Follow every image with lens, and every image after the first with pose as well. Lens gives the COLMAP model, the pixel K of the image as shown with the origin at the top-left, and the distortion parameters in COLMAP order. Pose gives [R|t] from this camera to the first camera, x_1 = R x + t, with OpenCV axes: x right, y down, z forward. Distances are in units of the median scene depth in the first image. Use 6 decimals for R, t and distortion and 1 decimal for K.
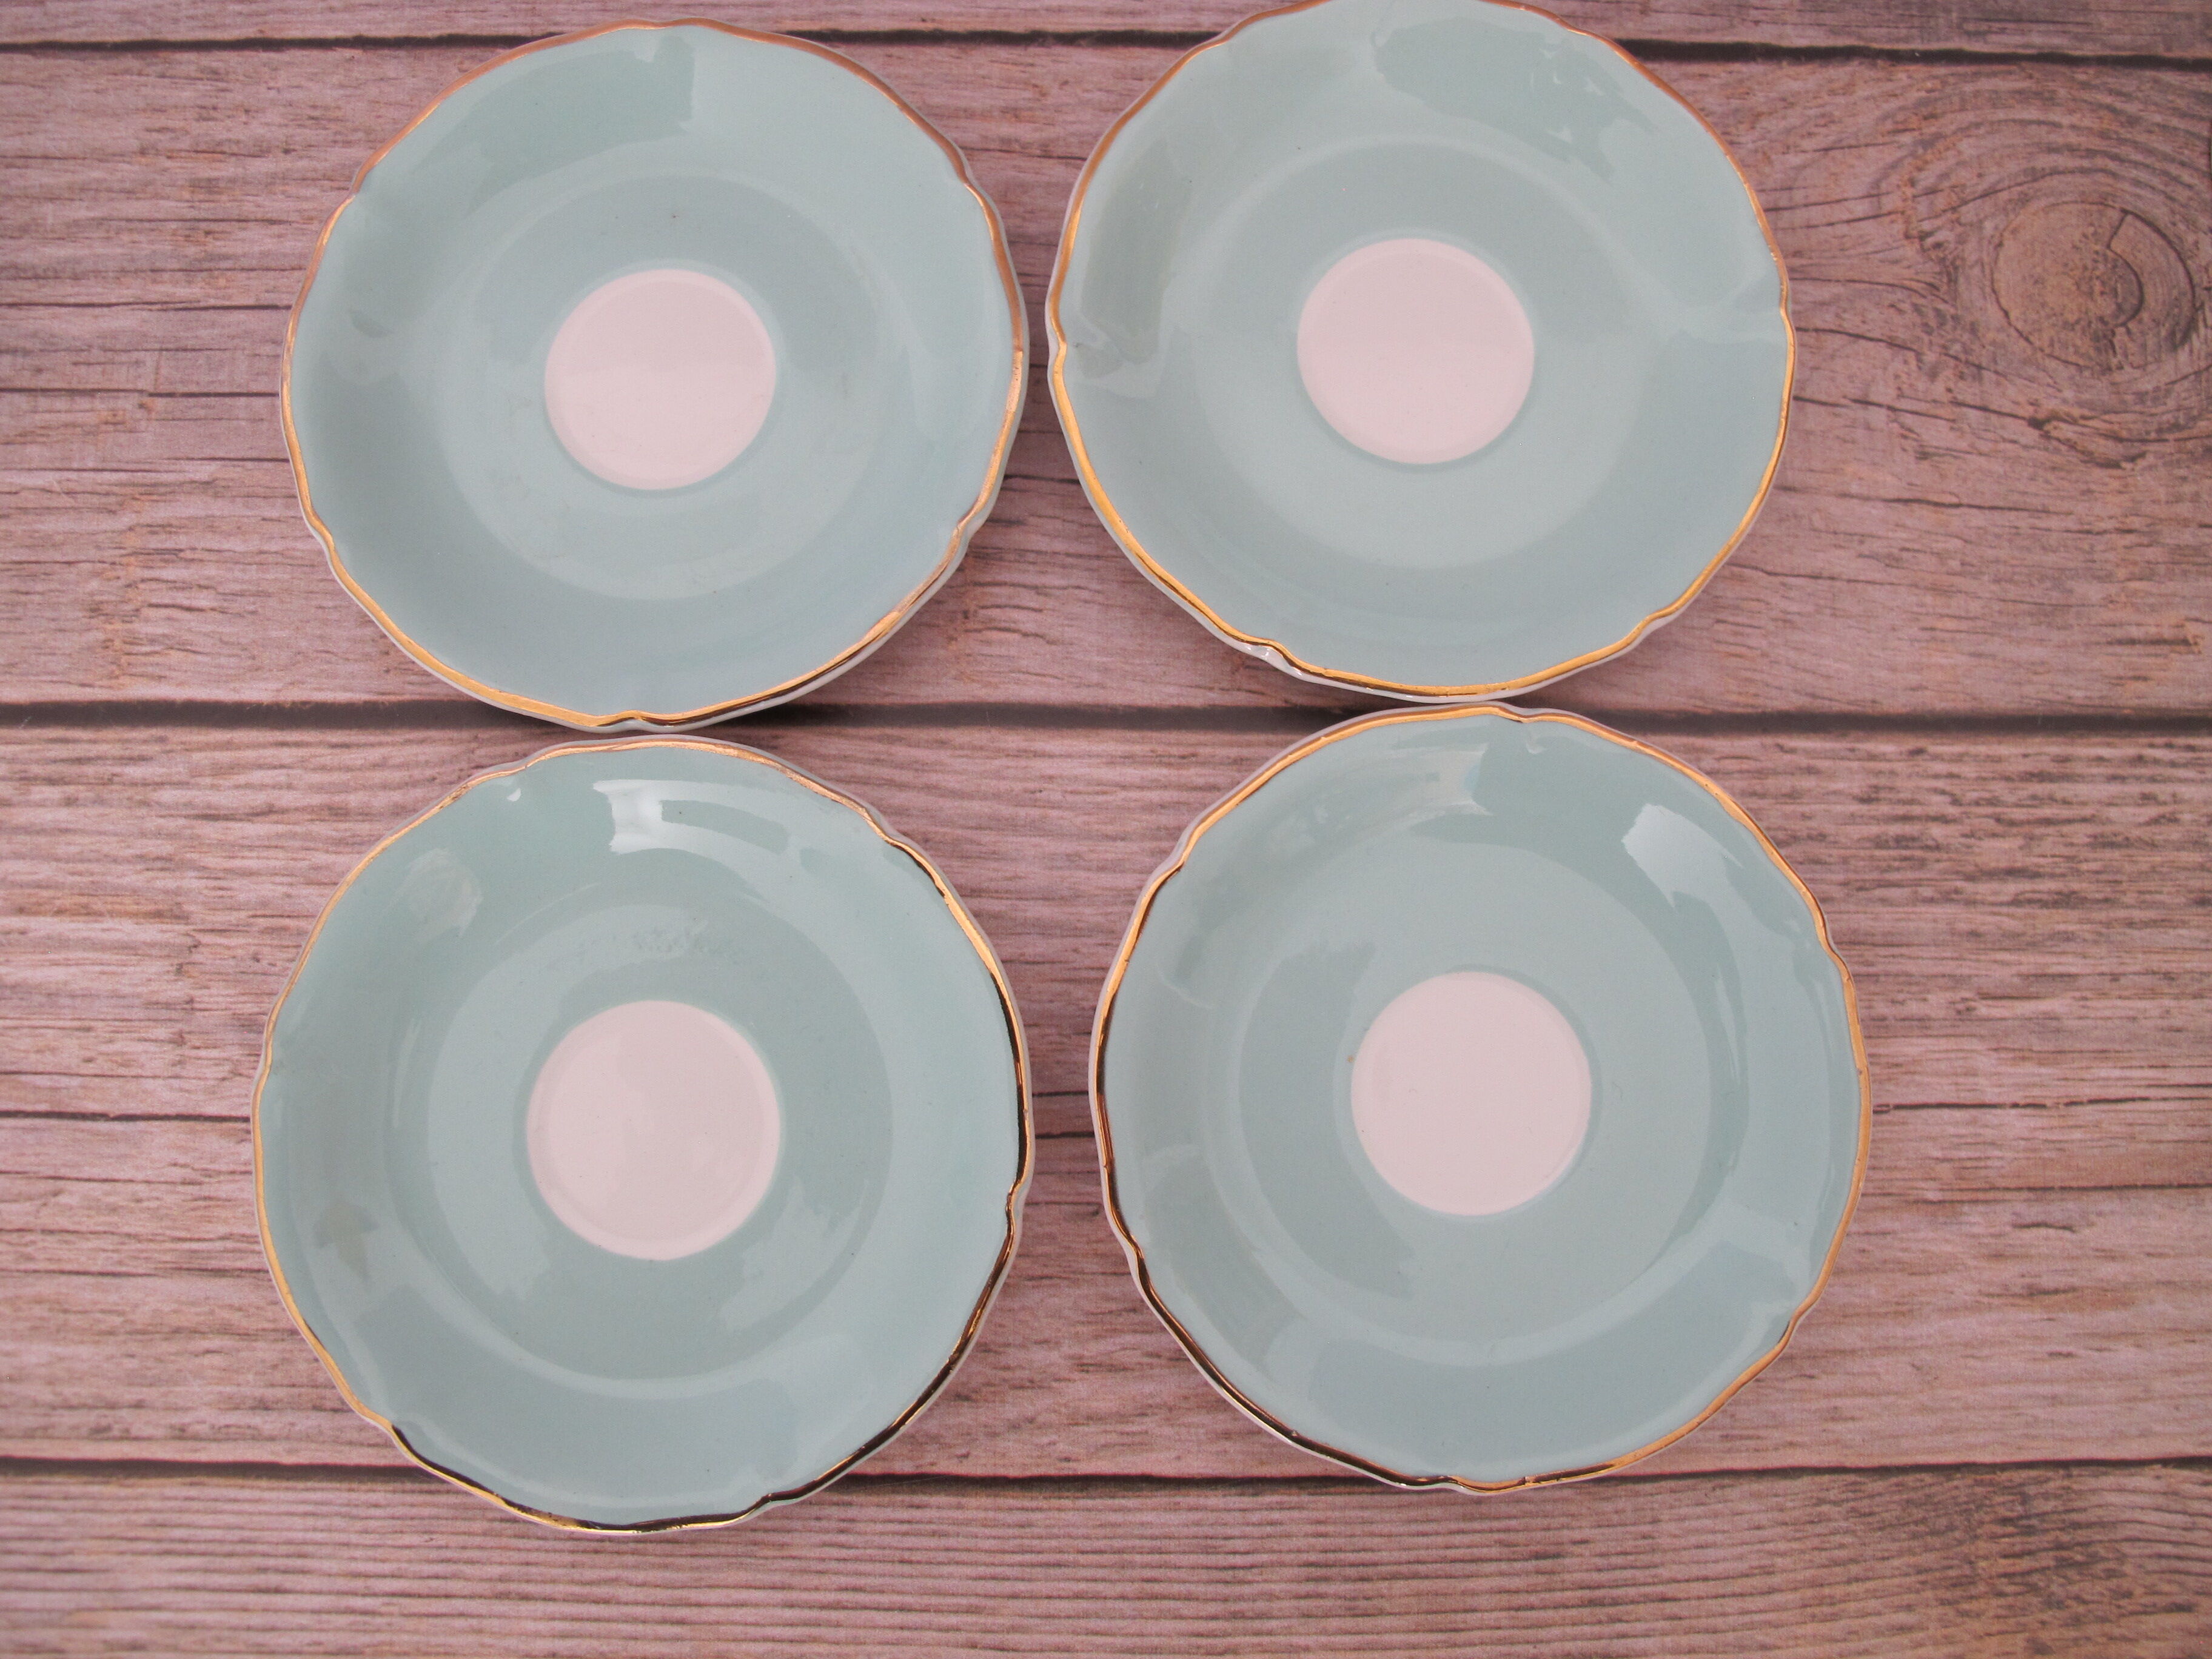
lens RADIAL K [[1843.1, 0, 1129.9], [0, 1843.1, 822.2], [0, 0, 1]] dist [-0.148665, 0.092116]
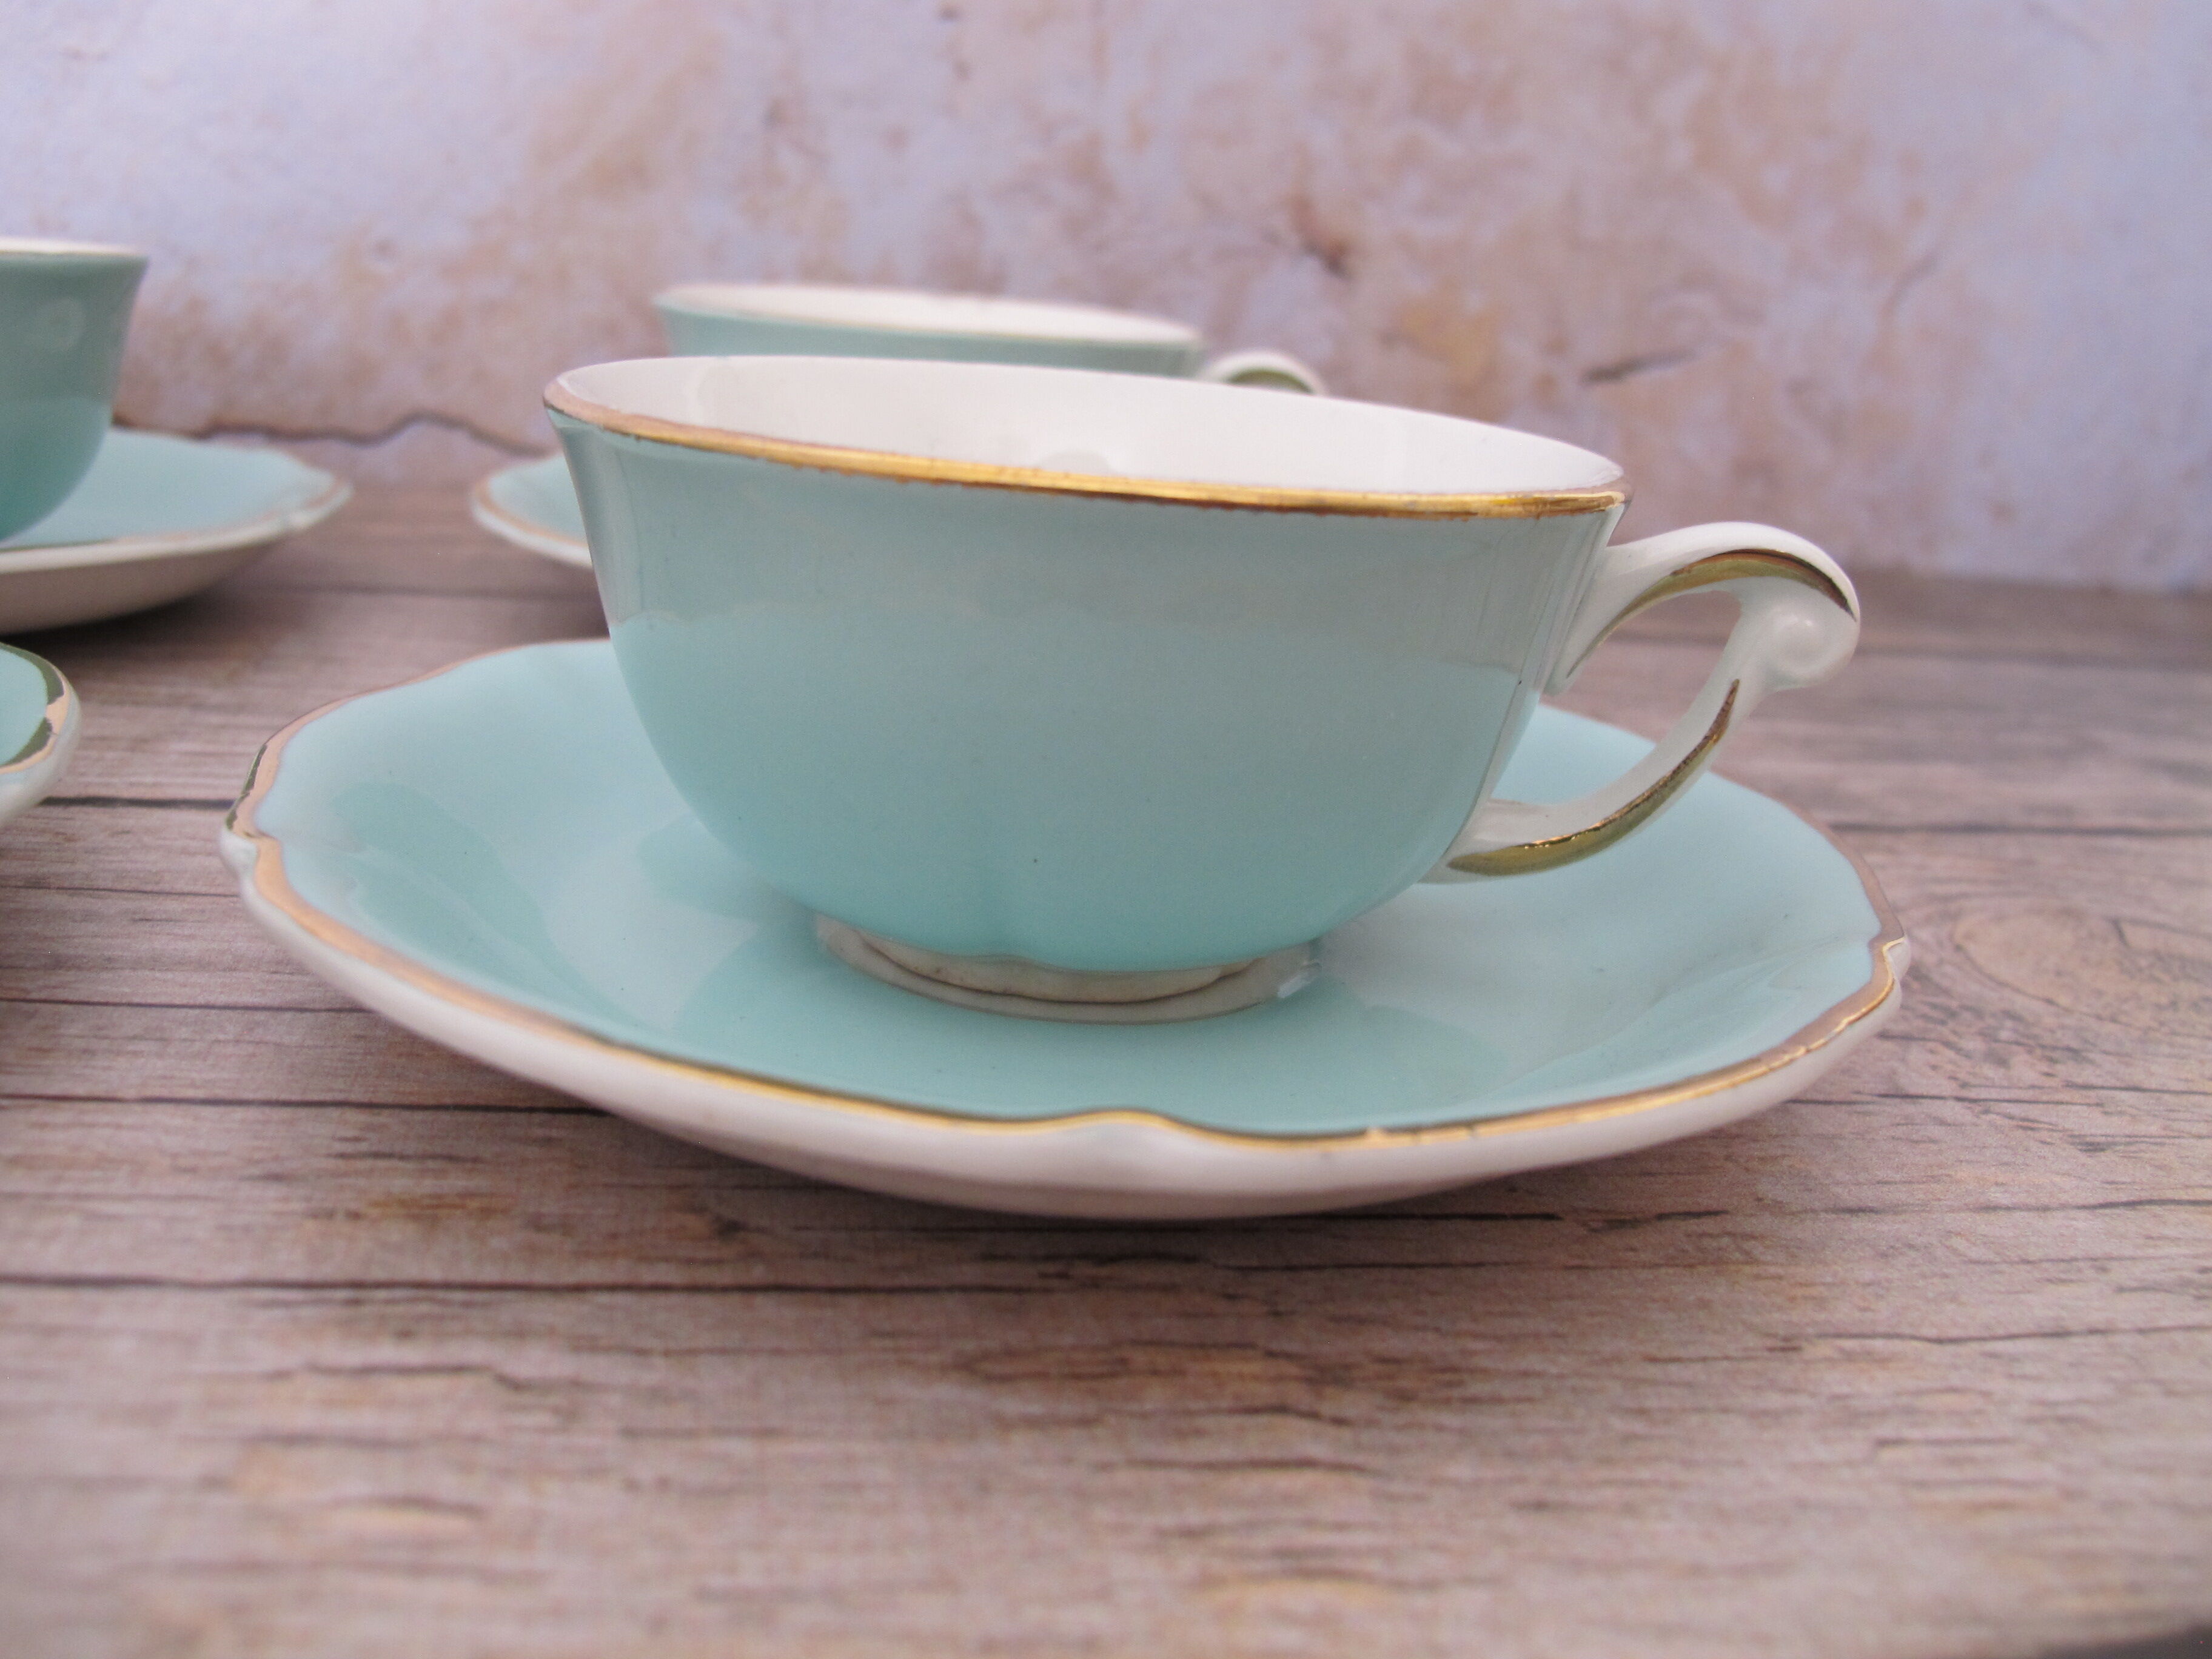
lens RADIAL K [[1843.1, 0, 1132.5], [0, 1843.1, 845.1], [0, 0, 1]] dist [-0.148665, 0.092116]
pose [[0.973720, 0.001071, 0.227744, 0.130922], [0.205211, 0.429590, -0.879398, 0.089011], [-0.098778, 0.903023, 0.418081, 0.805623]]
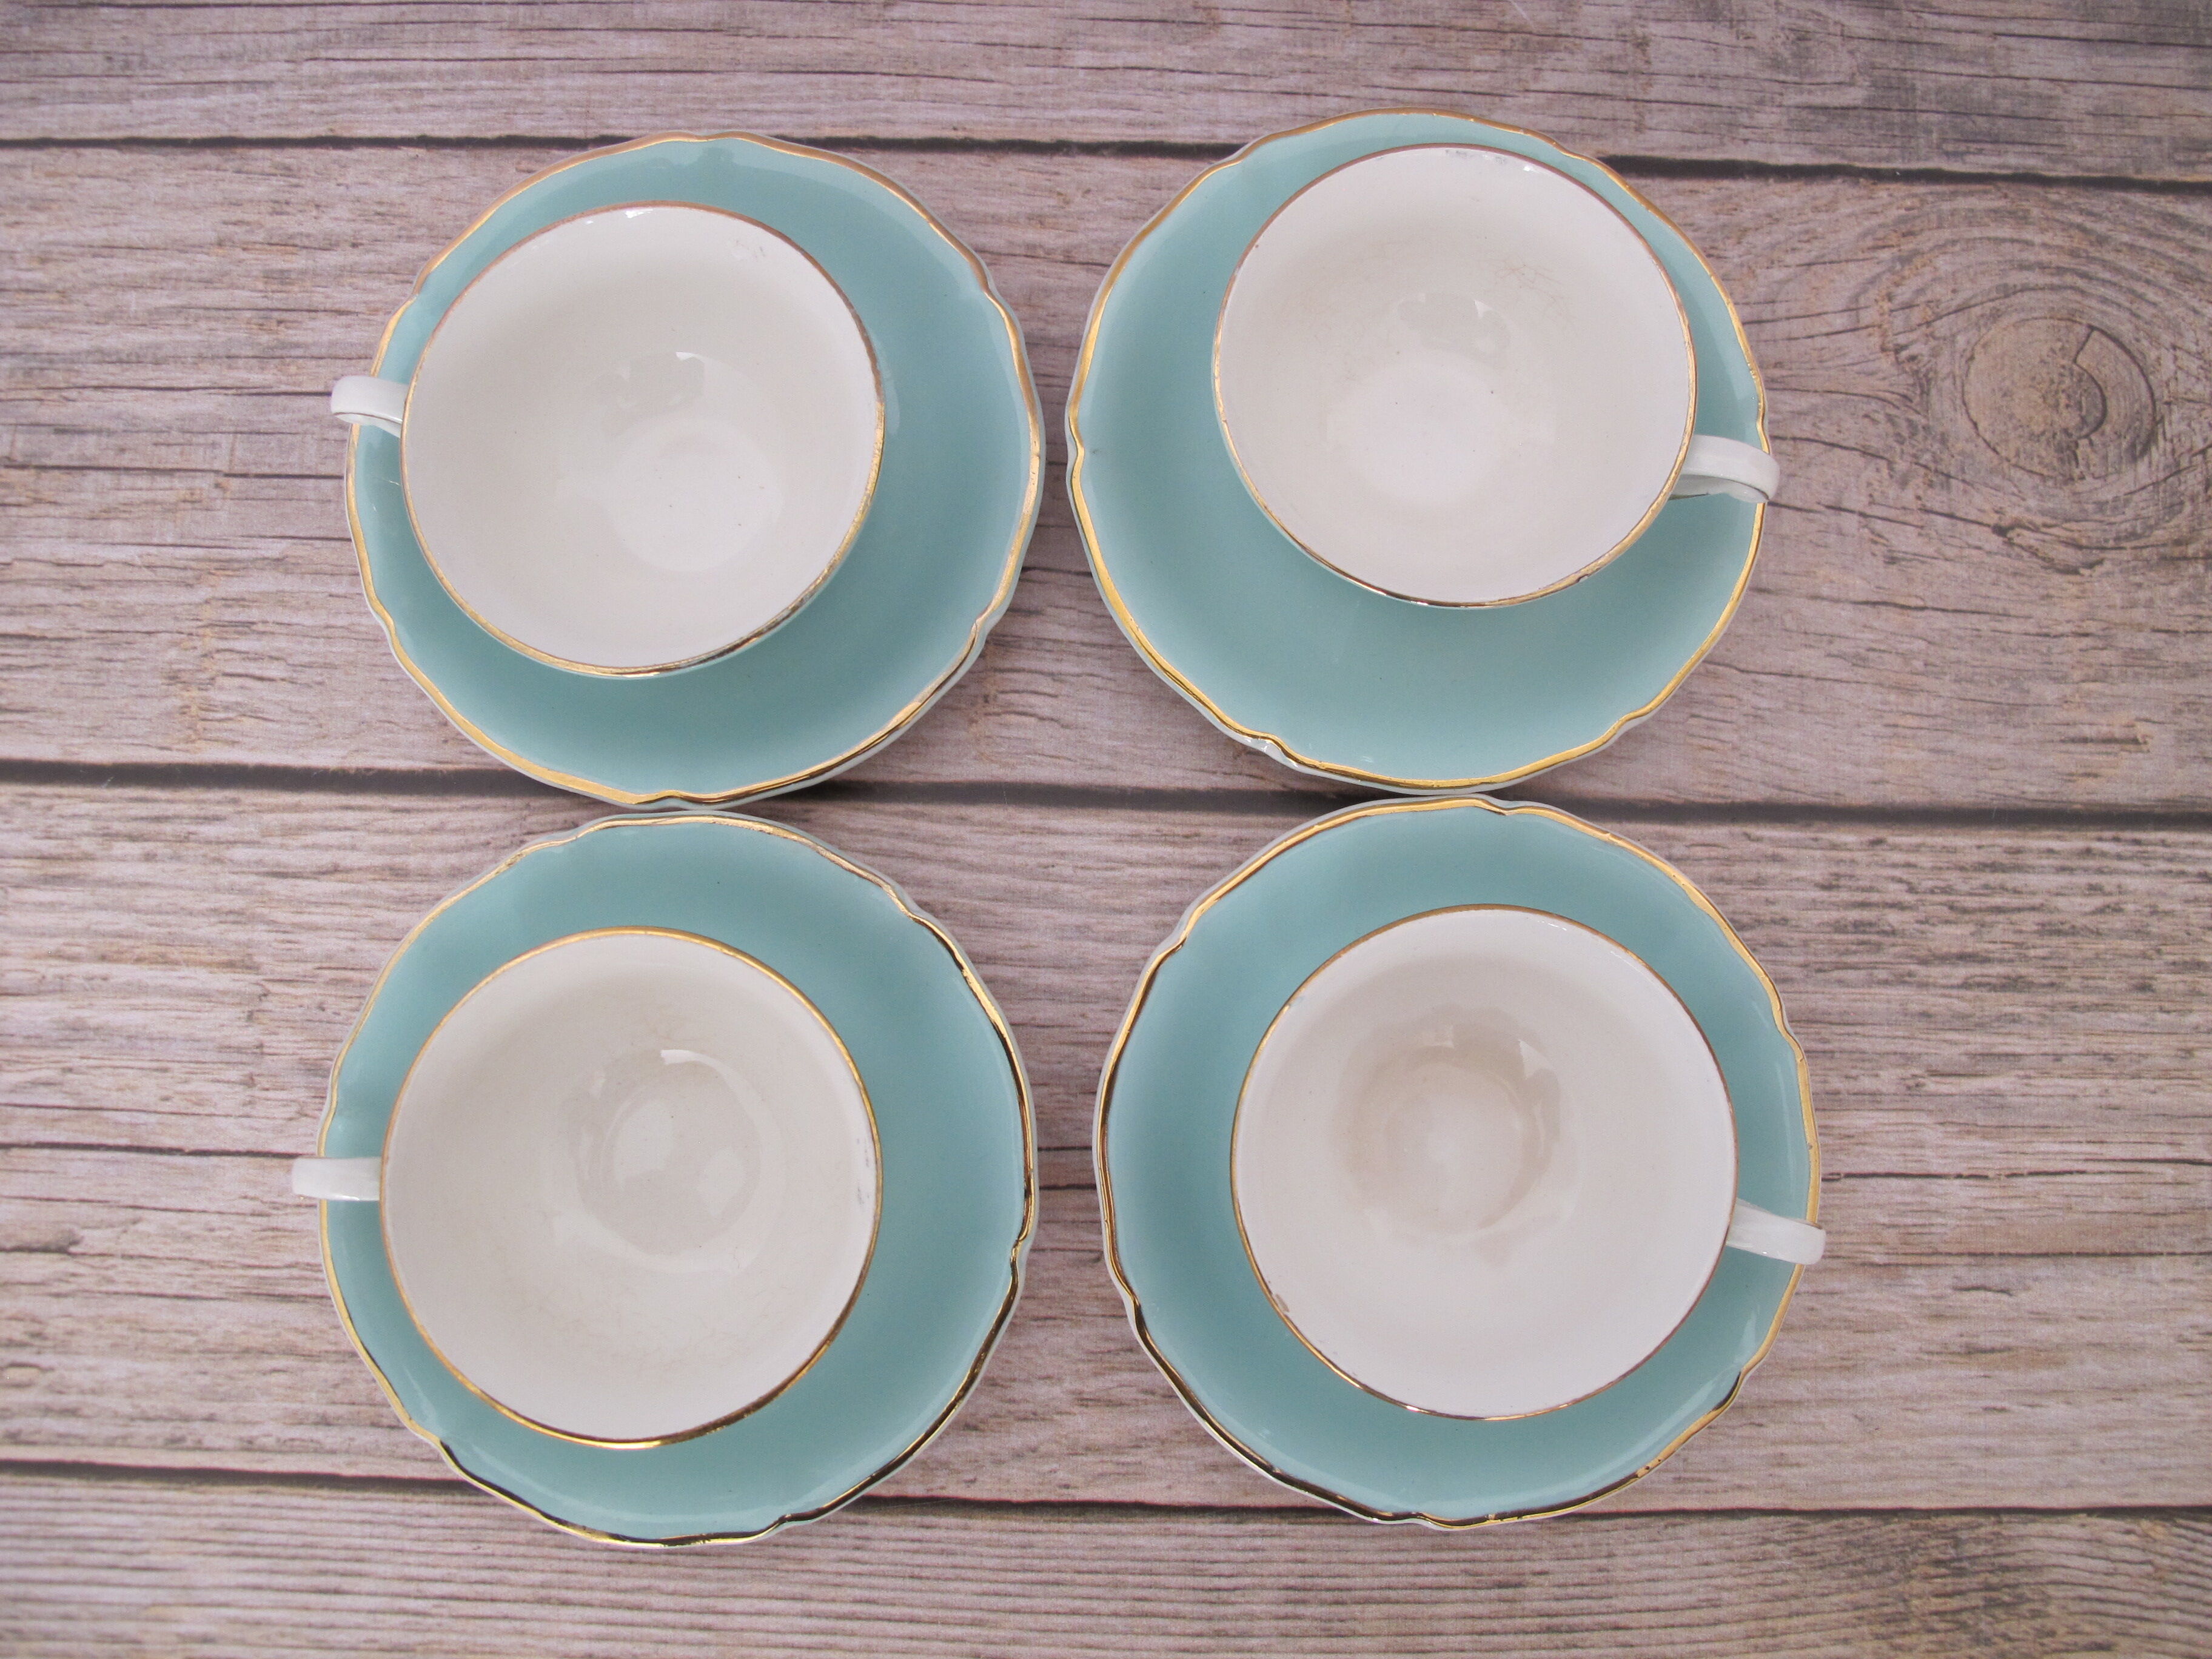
lens RADIAL K [[1843.1, 0, 1129.1], [0, 1843.1, 822.7], [0, 0, 1]] dist [-0.148665, 0.092116]
pose [[0.999772, 0.018239, -0.011094, 0.007173], [-0.018093, 0.999751, 0.013087, -0.057054], [0.011330, -0.012884, 0.999853, -0.071862]]
